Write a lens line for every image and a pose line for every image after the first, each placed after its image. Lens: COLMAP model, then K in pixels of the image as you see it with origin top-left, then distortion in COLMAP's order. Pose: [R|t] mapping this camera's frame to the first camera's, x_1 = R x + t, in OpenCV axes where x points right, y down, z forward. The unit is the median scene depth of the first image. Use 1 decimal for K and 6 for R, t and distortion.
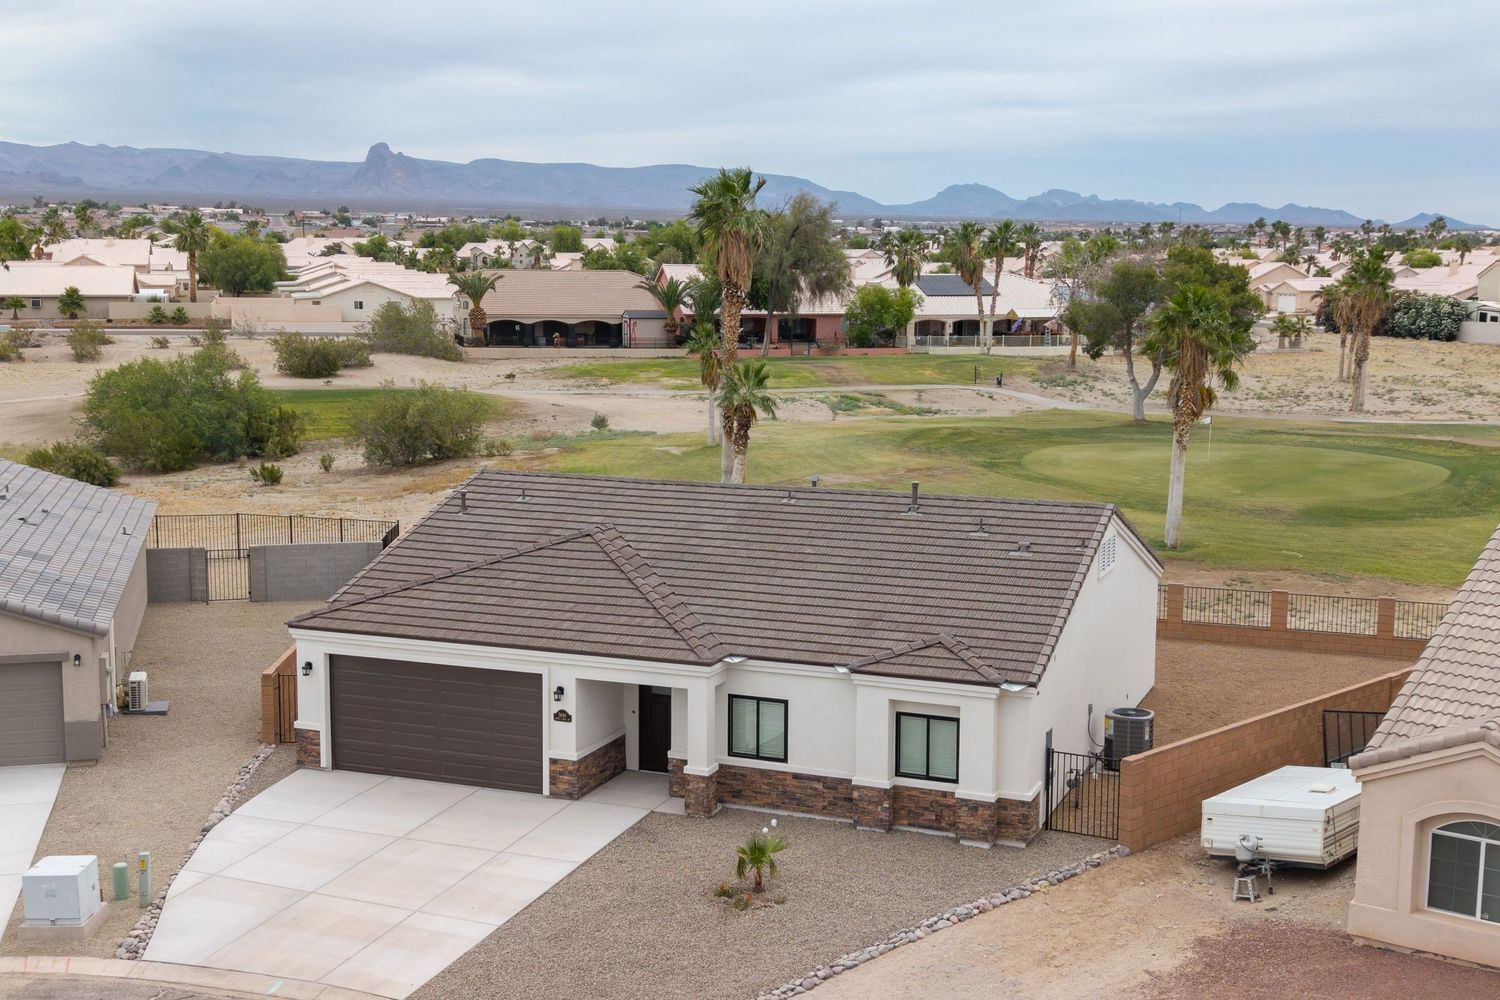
lens RADIAL K [[1842.9, 0, 728.3], [0, 1842.9, 545.5], [0, 0, 1]] dist [0.232497, -0.739655]
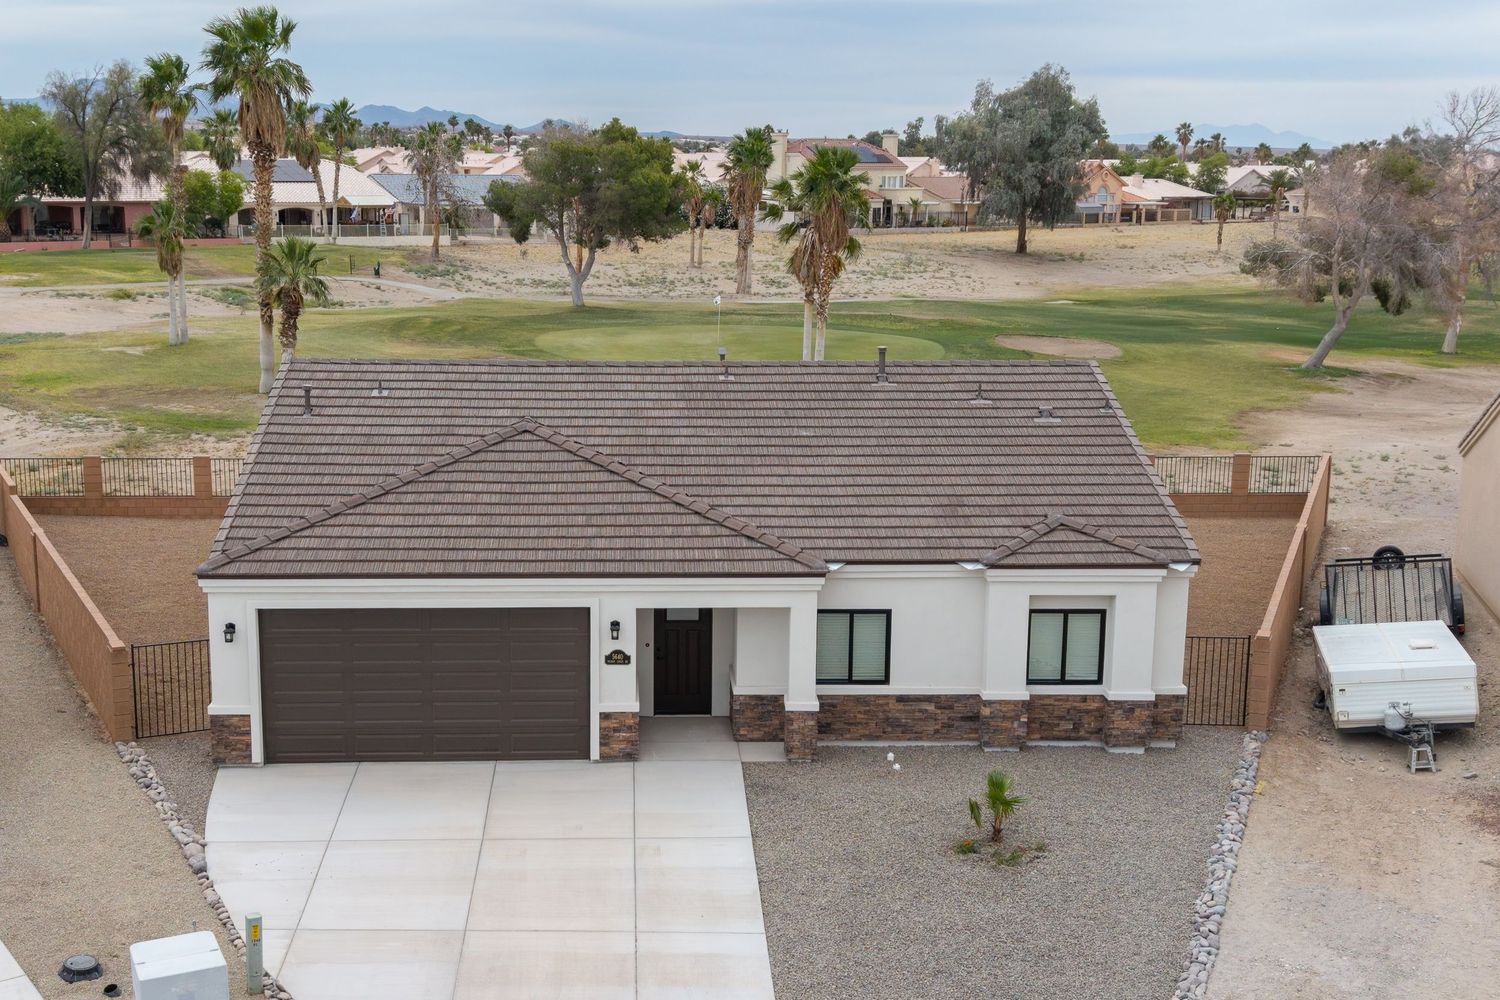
lens RADIAL K [[1845.5, 0, 695.3], [0, 1845.5, 541.9], [0, 0, 1]] dist [0.212633, -0.704549]
pose [[0.909706, -0.082960, 0.406881, -0.381804], [0.062919, 0.996065, 0.062415, -0.003794], [-0.410458, -0.031179, 0.911346, 0.277650]]
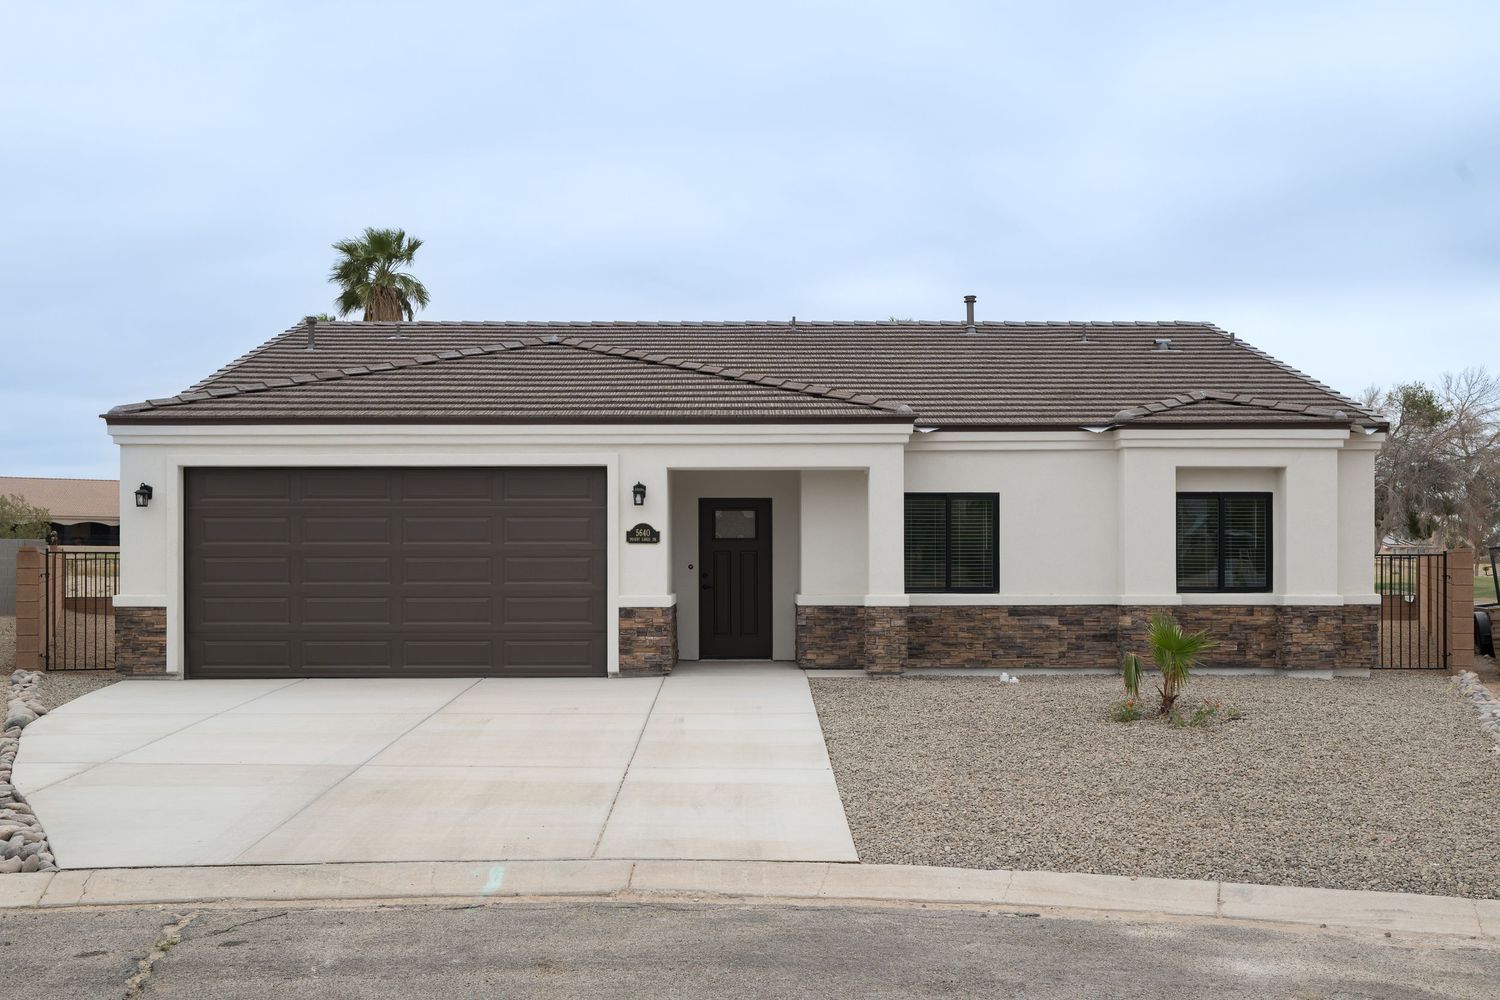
lens RADIAL K [[1495.2, 0, 752.9], [0, 1495.2, 557.4], [0, 0, 1]] dist [-0.007640, 0.010784]
pose [[0.921352, -0.005217, 0.388693, -0.249754], [0.067220, 0.986985, -0.146089, 0.176003], [-0.382872, 0.160728, 0.909712, 0.556793]]
